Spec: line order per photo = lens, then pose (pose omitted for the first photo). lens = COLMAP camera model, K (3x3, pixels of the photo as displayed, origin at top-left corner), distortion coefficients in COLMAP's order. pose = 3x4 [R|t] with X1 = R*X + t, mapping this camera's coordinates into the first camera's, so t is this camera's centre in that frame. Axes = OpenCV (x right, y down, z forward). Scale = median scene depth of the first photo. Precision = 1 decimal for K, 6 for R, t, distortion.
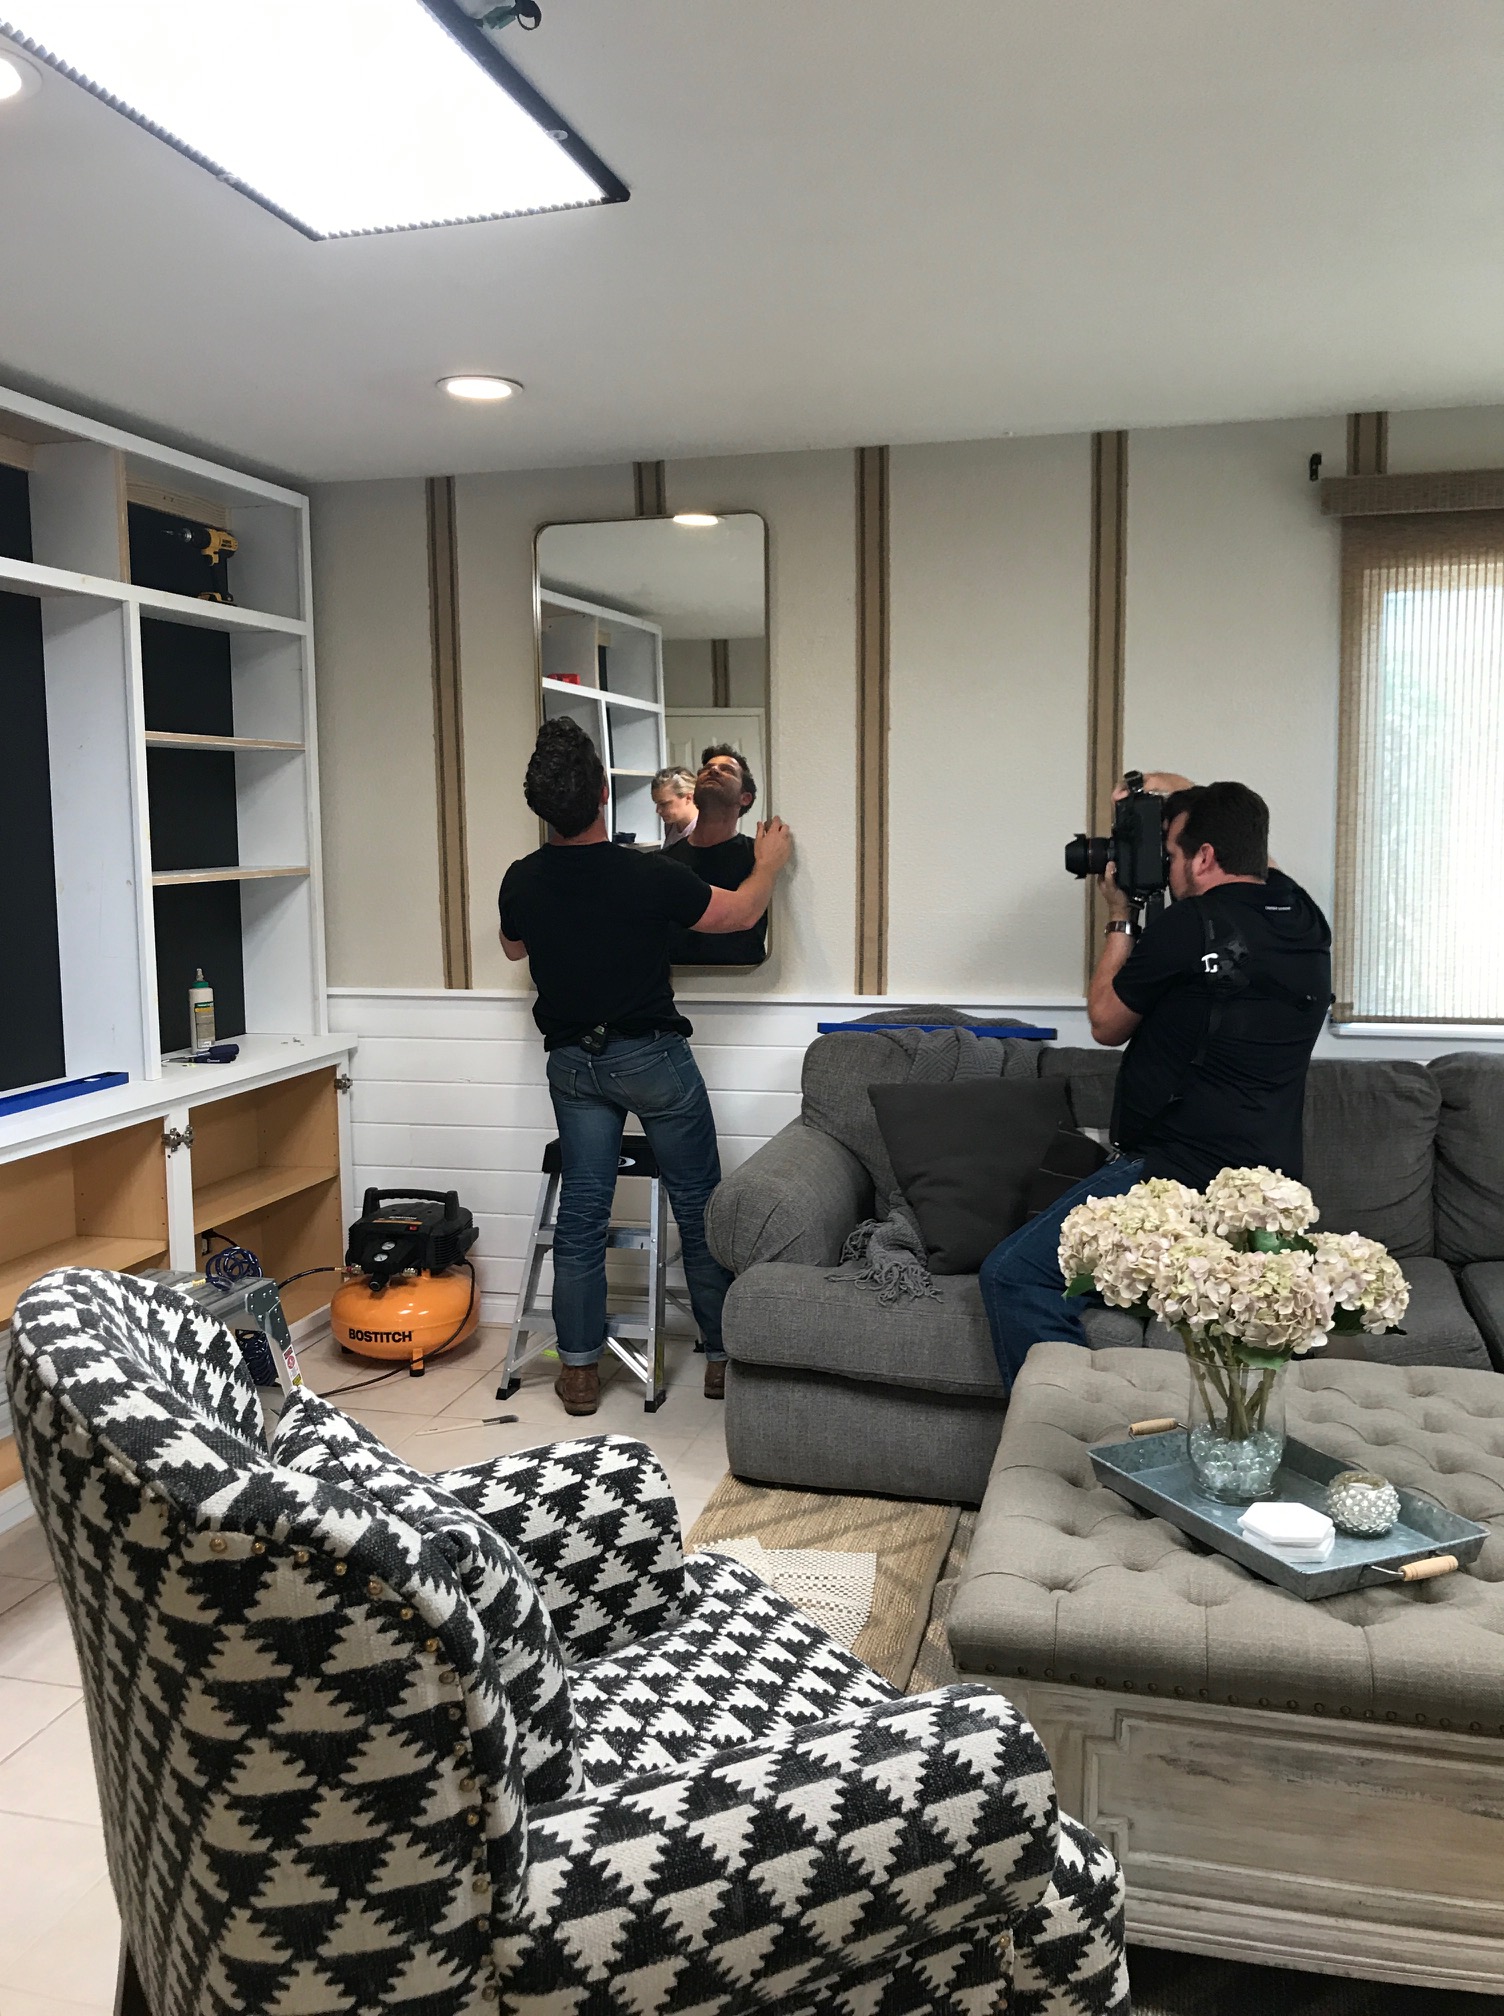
lens RADIAL K [[1666.0, 0, 752.0], [0, 1666.0, 1008.0], [0, 0, 1]] dist [0.000973, -0.000027]
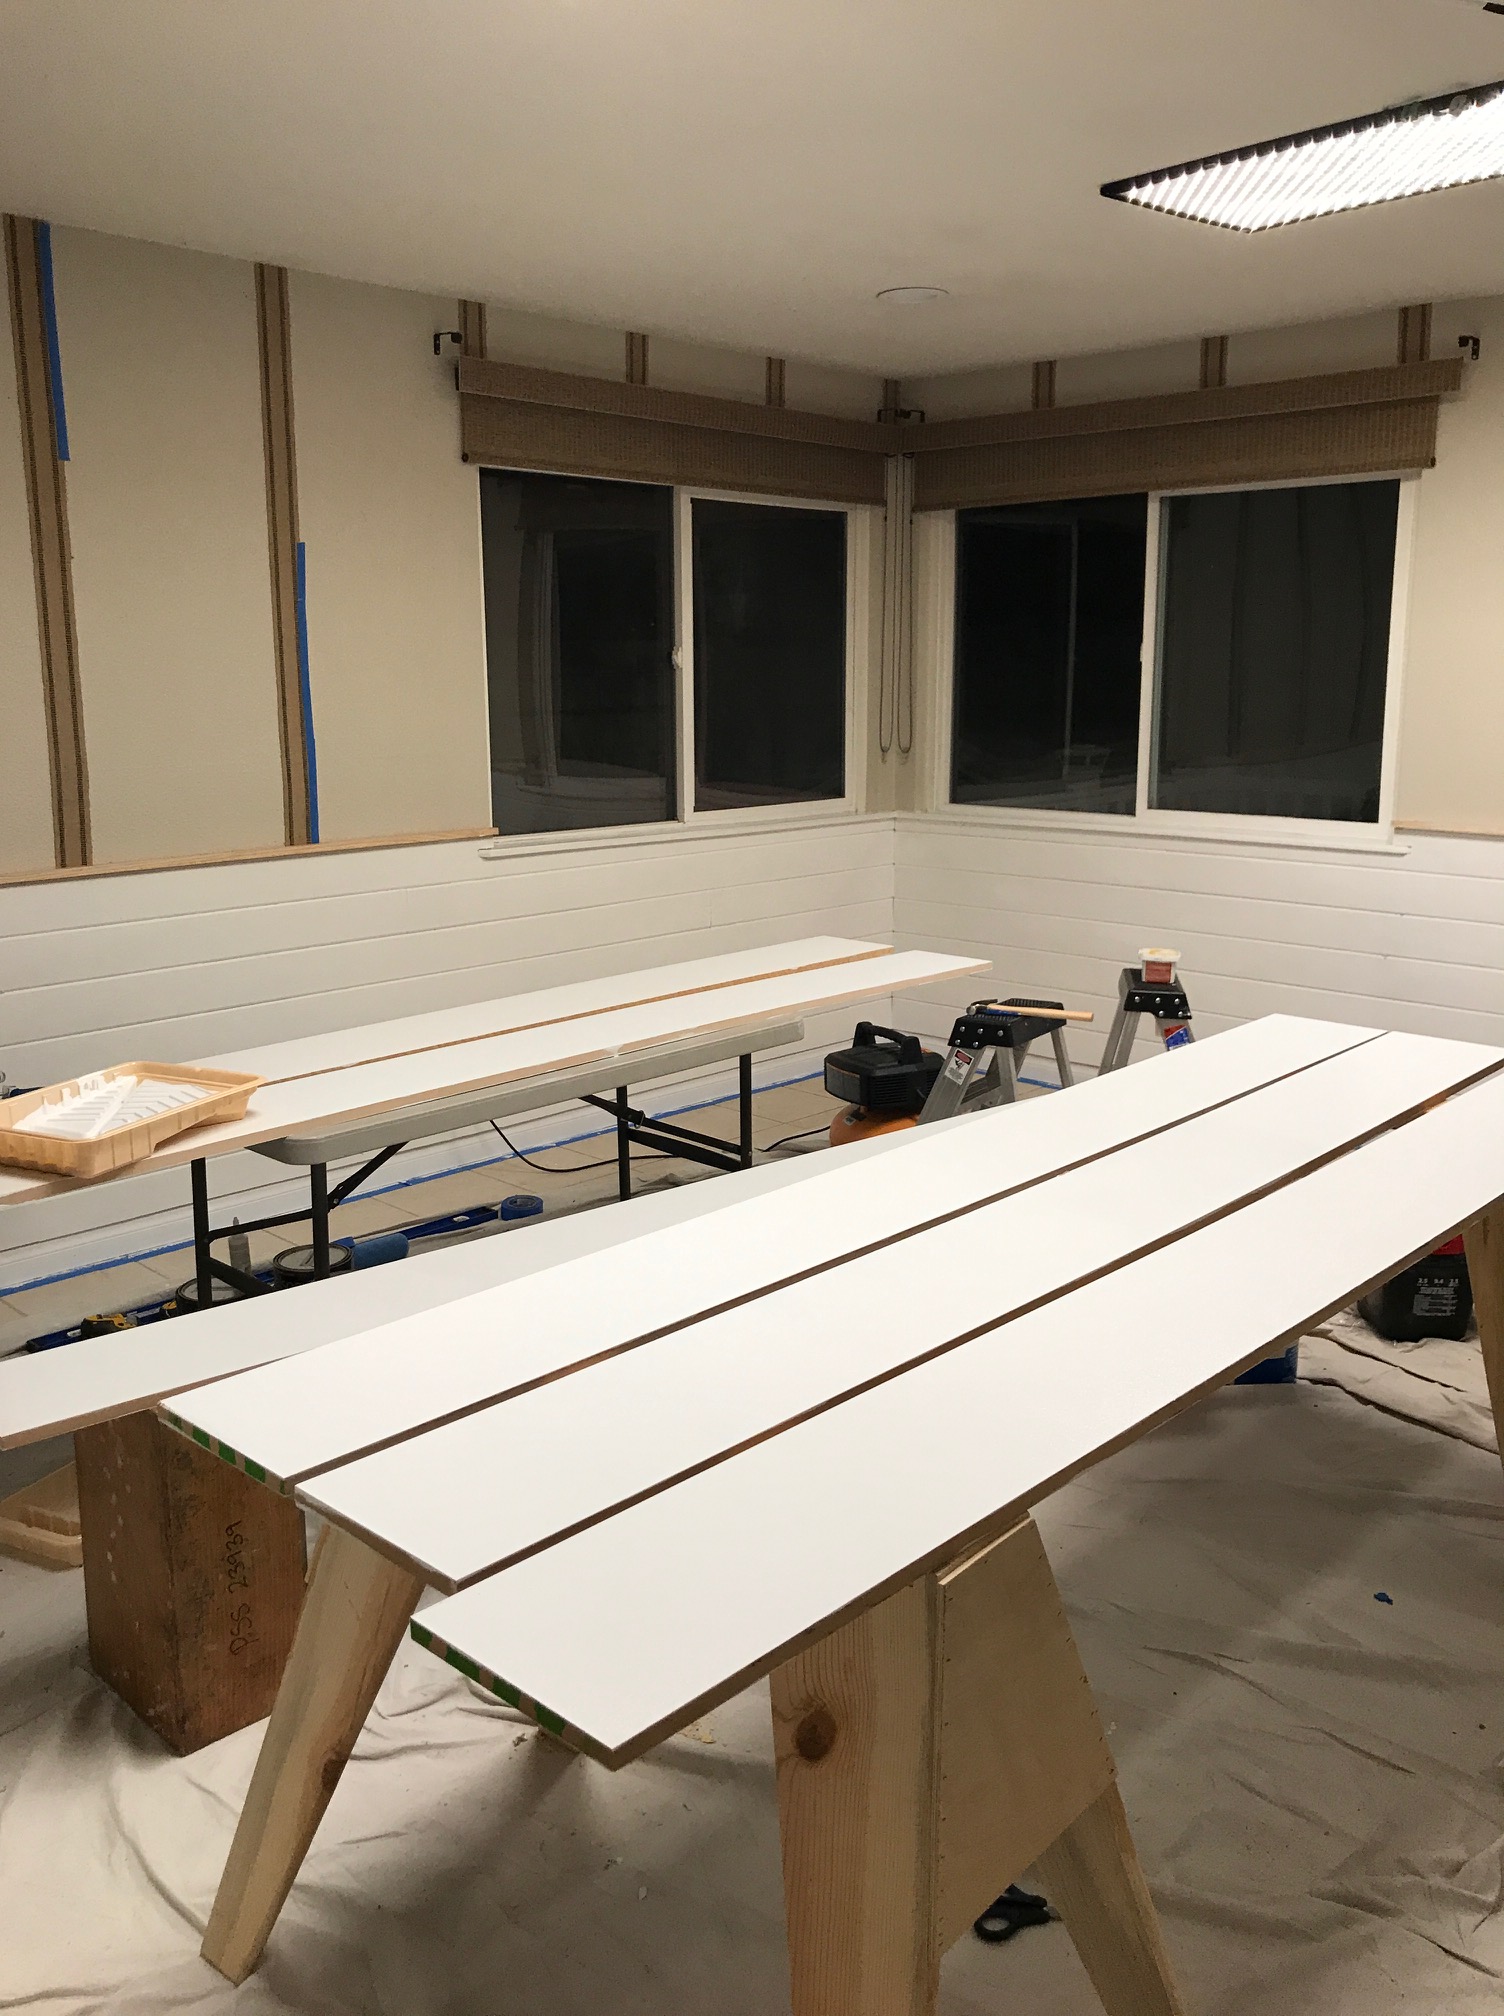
lens RADIAL K [[1666.0, 0, 752.0], [0, 1666.0, 1008.0], [0, 0, 1]] dist [0.000973, -0.000027]
pose [[0.481007, -0.181362, 0.857753, -0.582897], [0.079063, 0.983356, 0.163583, -0.054730], [-0.873144, -0.010868, 0.487341, 0.274680]]
